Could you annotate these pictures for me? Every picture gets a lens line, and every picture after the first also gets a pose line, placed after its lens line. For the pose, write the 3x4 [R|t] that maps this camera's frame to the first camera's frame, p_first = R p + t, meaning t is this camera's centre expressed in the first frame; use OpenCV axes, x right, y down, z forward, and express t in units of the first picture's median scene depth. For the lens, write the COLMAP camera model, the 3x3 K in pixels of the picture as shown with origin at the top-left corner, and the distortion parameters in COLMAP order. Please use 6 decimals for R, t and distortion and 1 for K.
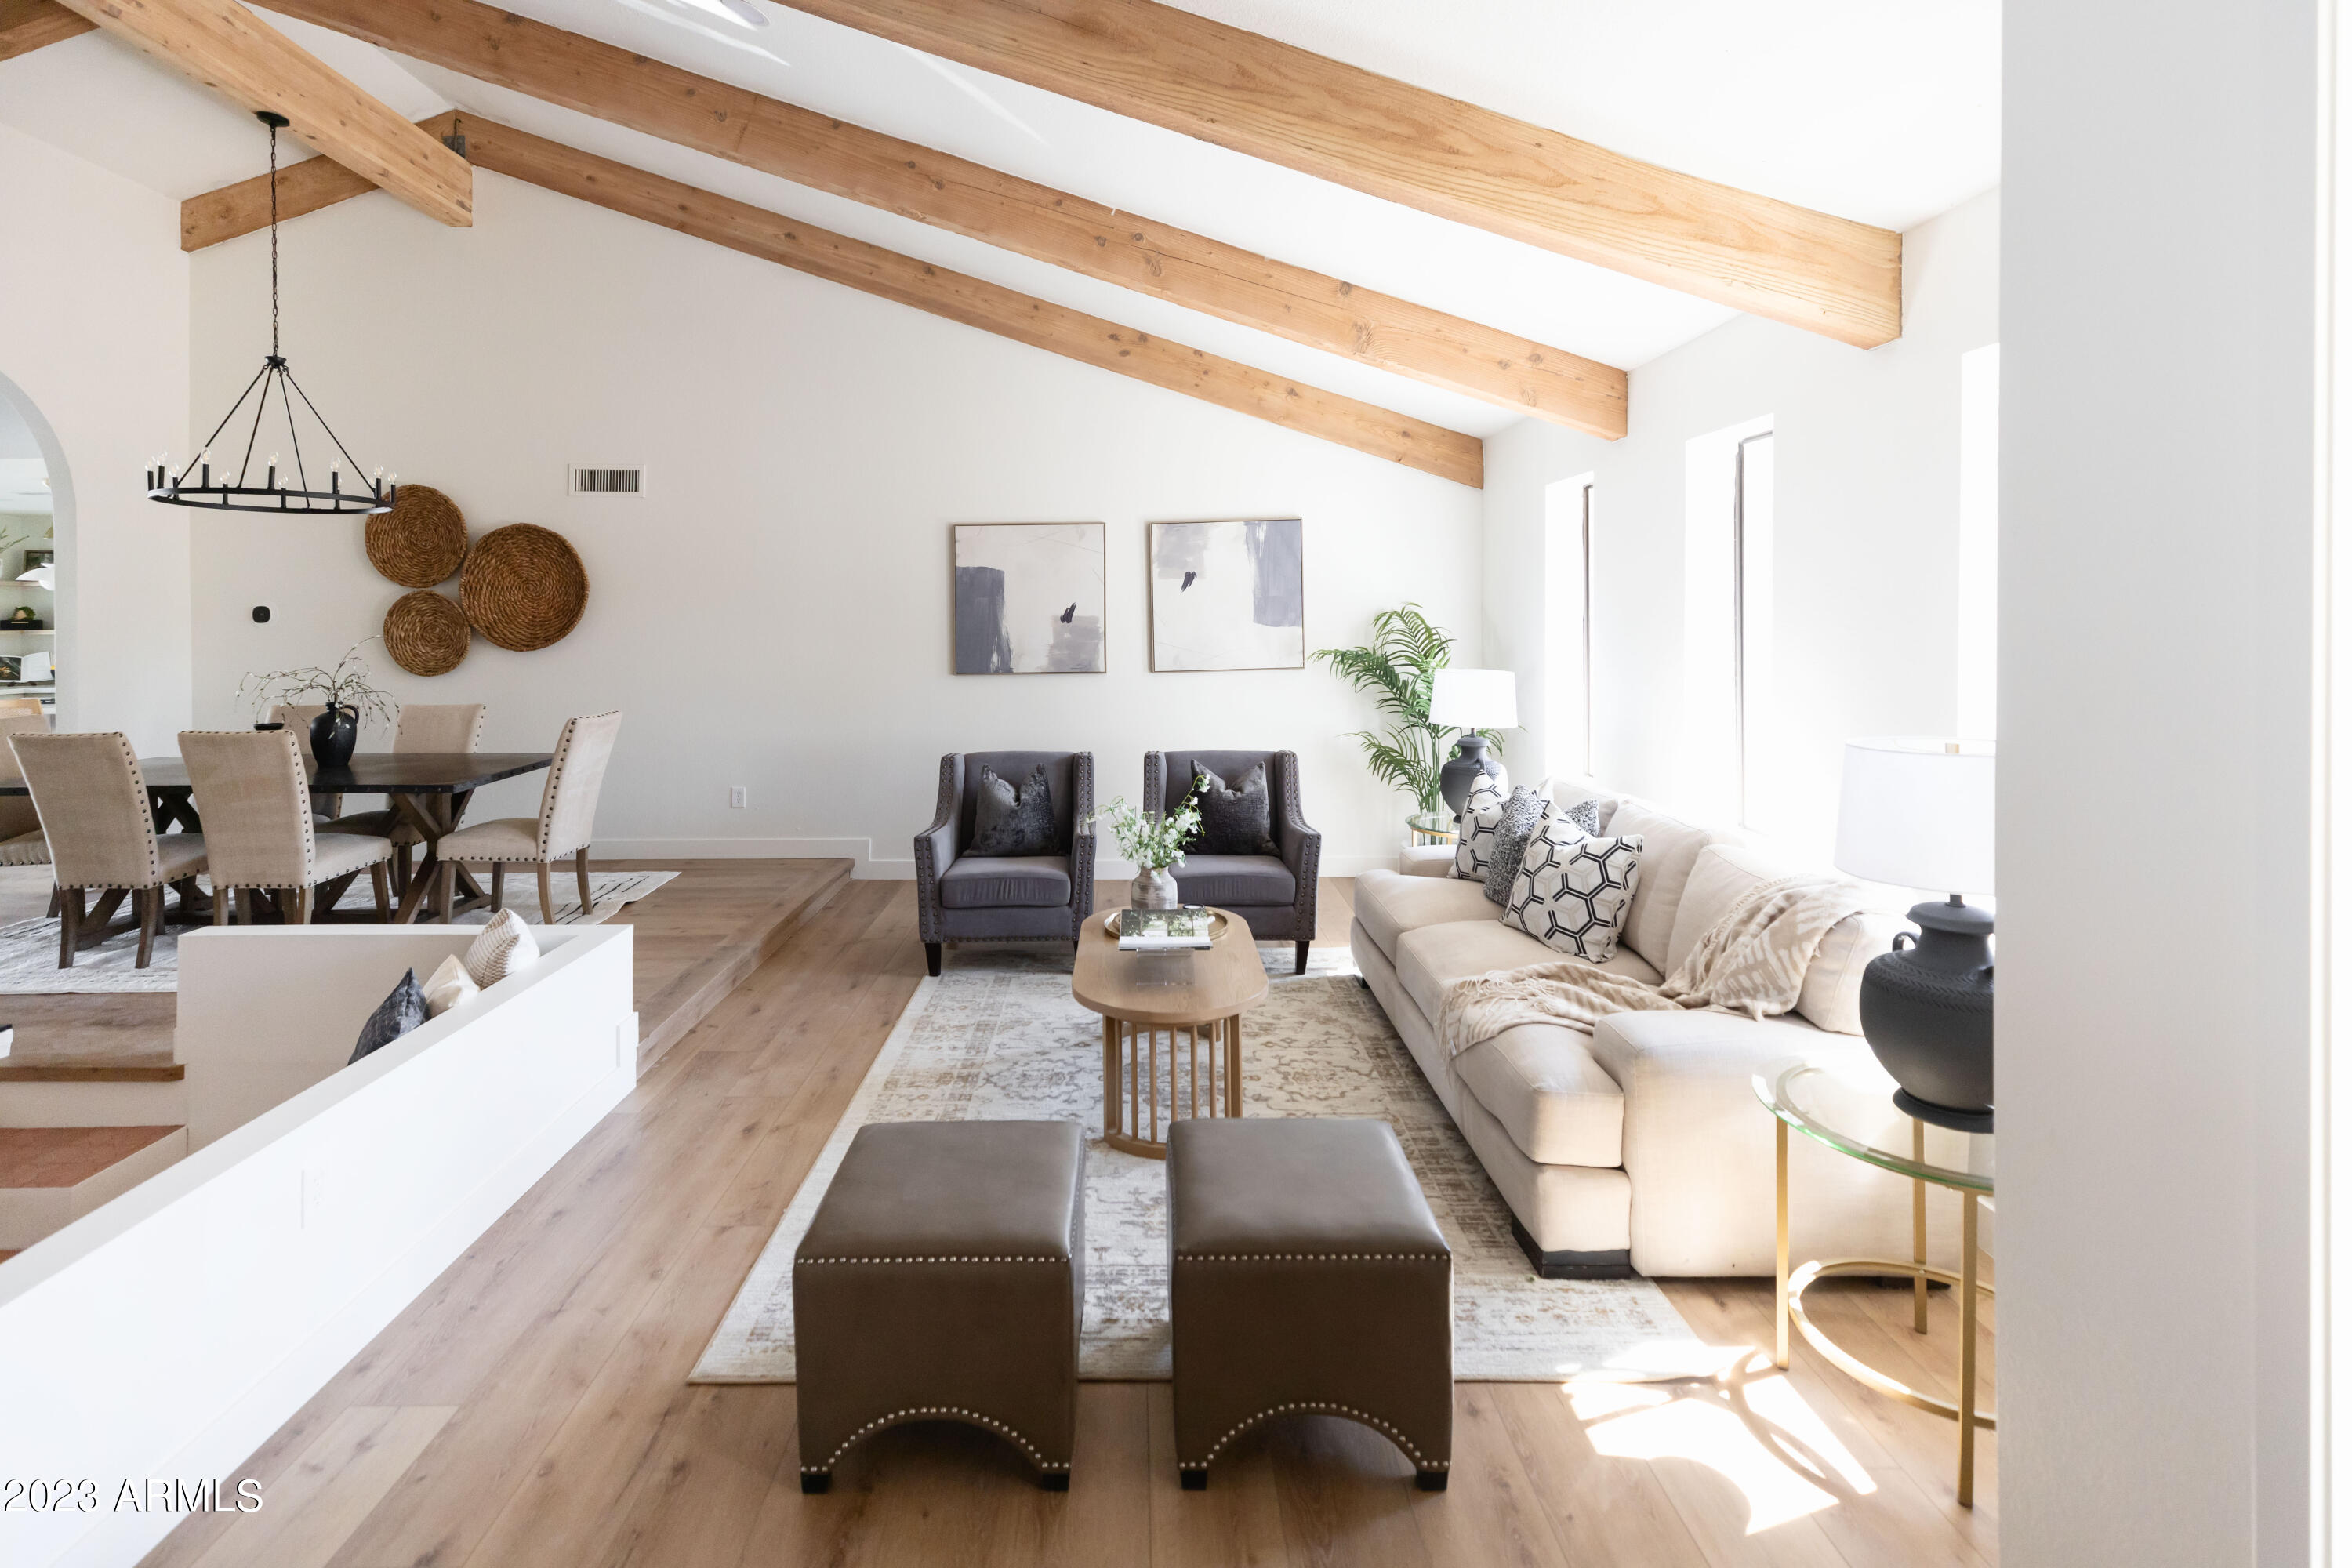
lens RADIAL K [[1077.0, 0, 1176.0], [0, 1077.0, 784.0], [0, 0, 1]] dist [0.000077, -0.000087]
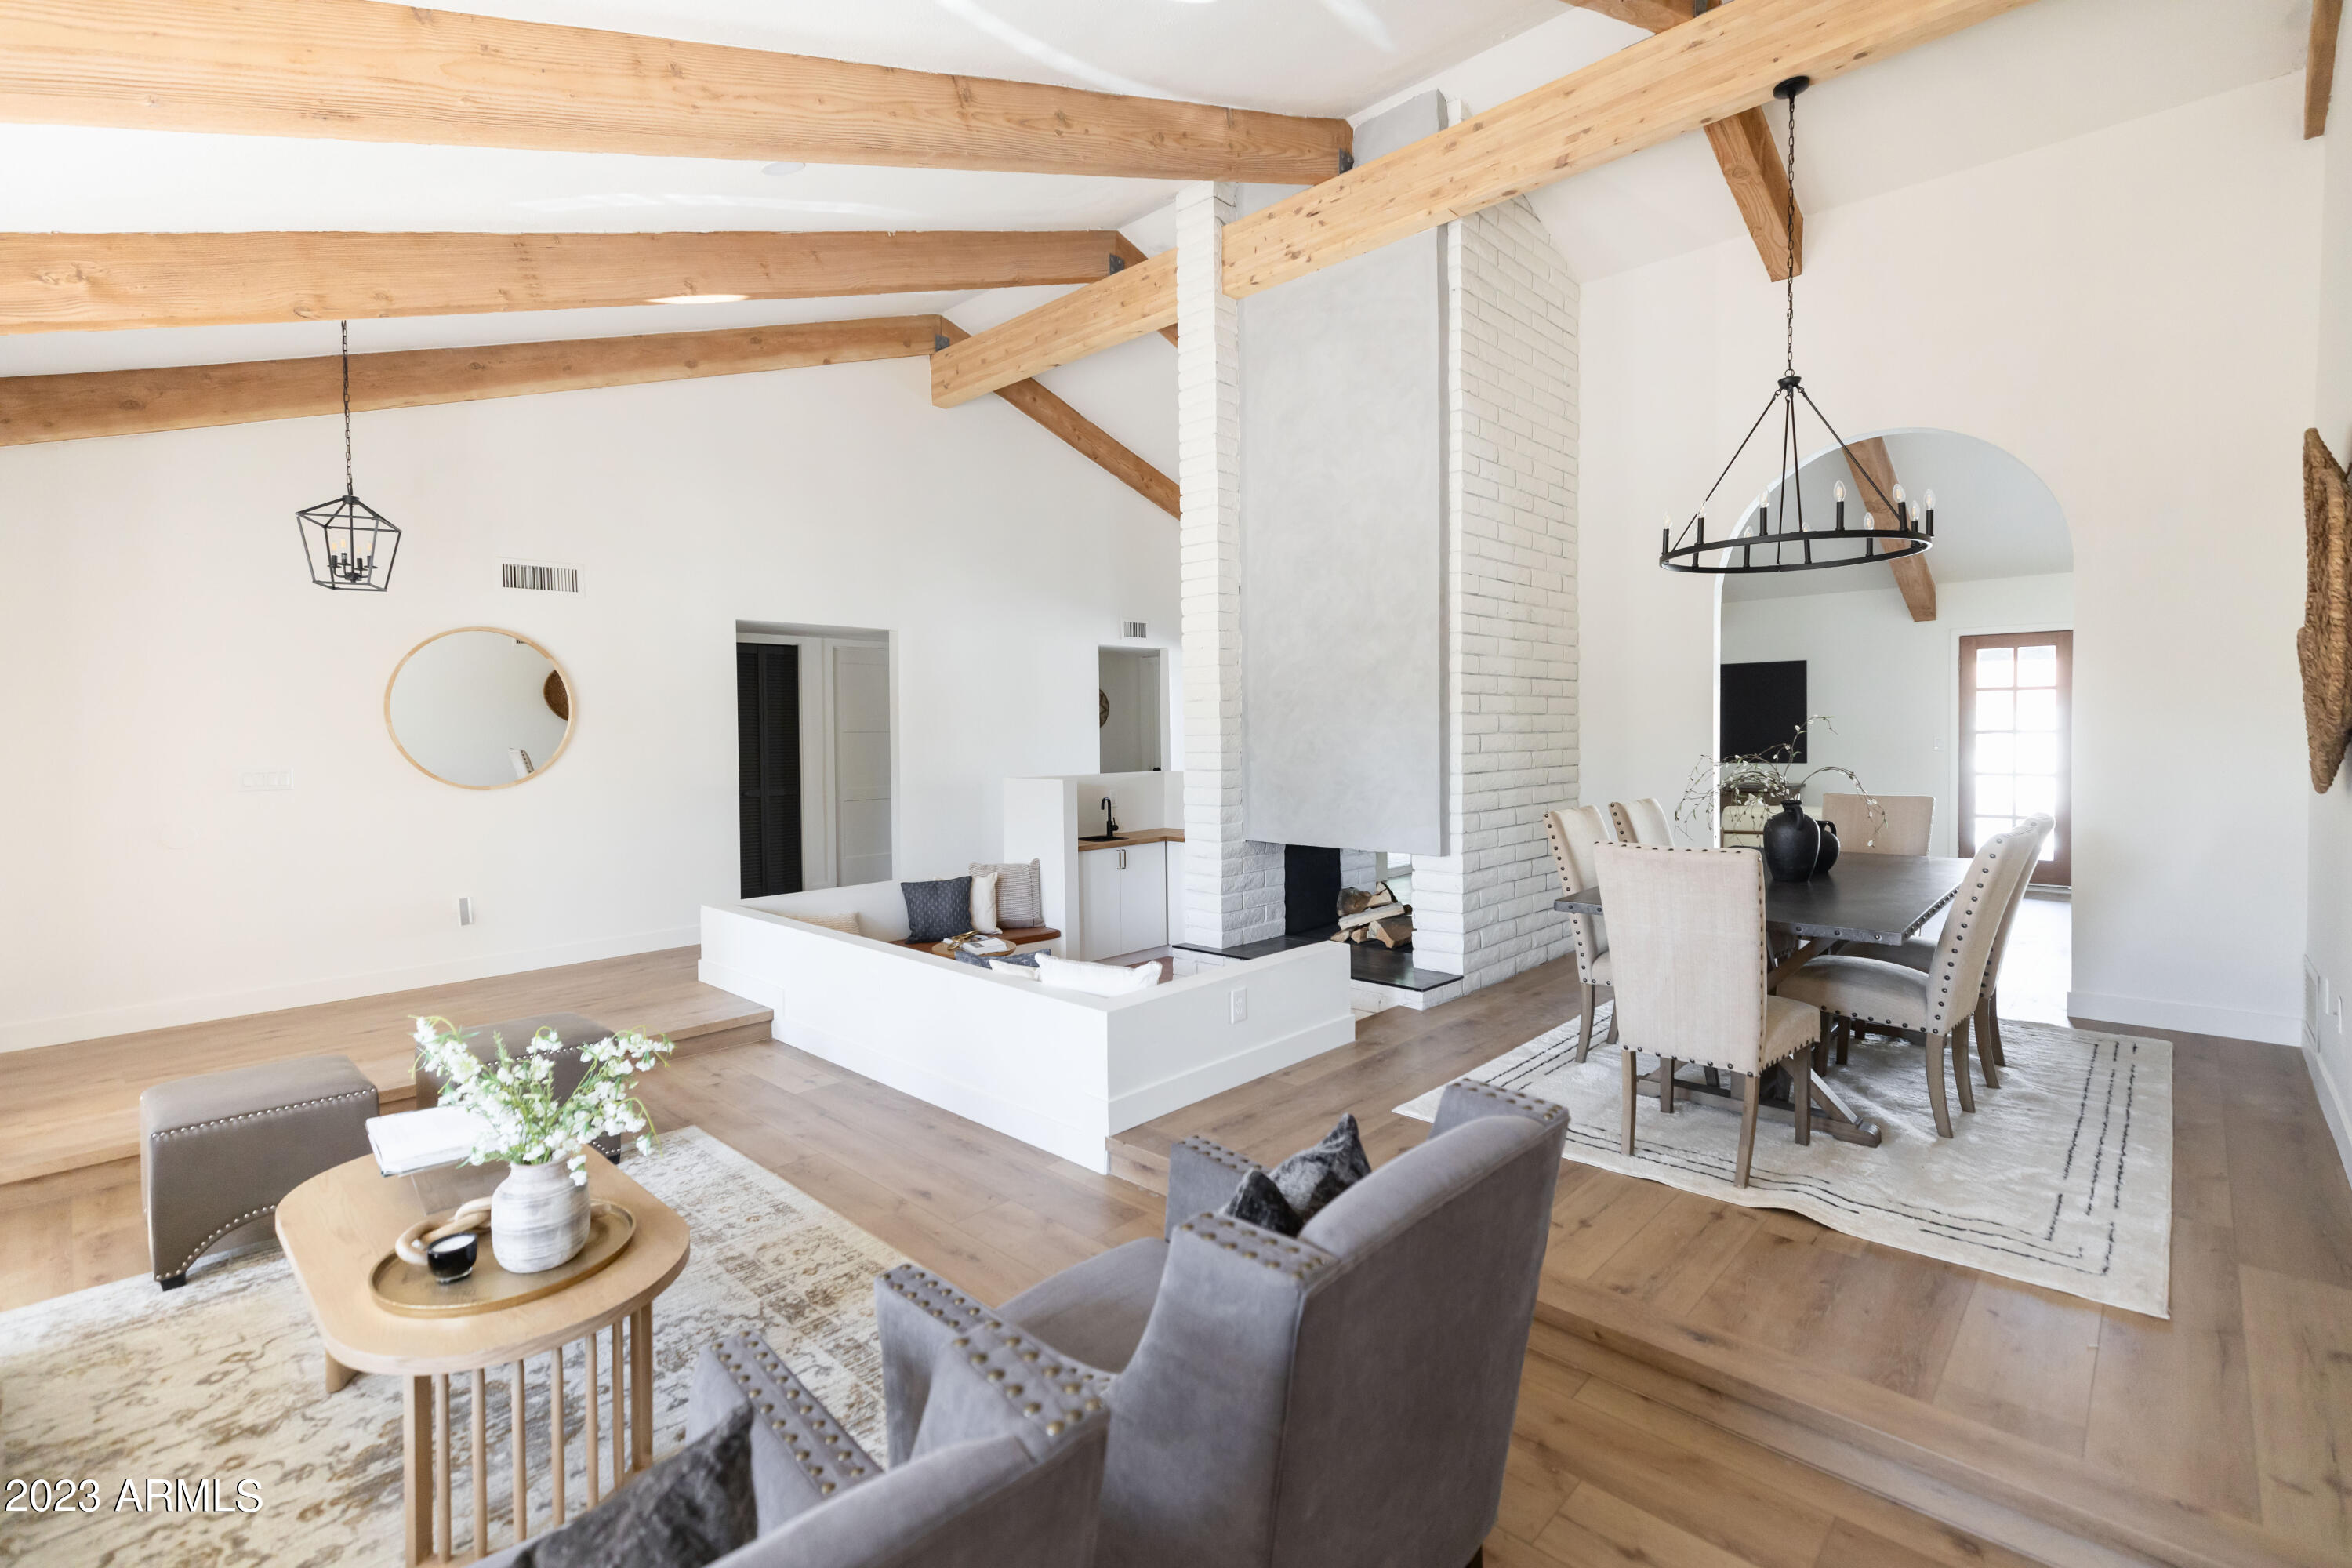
lens RADIAL K [[1077.0, 0, 1176.0], [0, 1077.0, 784.0], [0, 0, 1]] dist [0.000077, -0.000087]
pose [[-0.726660, 0.050918, -0.685108, 0.089444], [-0.080615, 0.984040, 0.158639, -0.187568], [0.682251, 0.170506, -0.710958, 1.356858]]
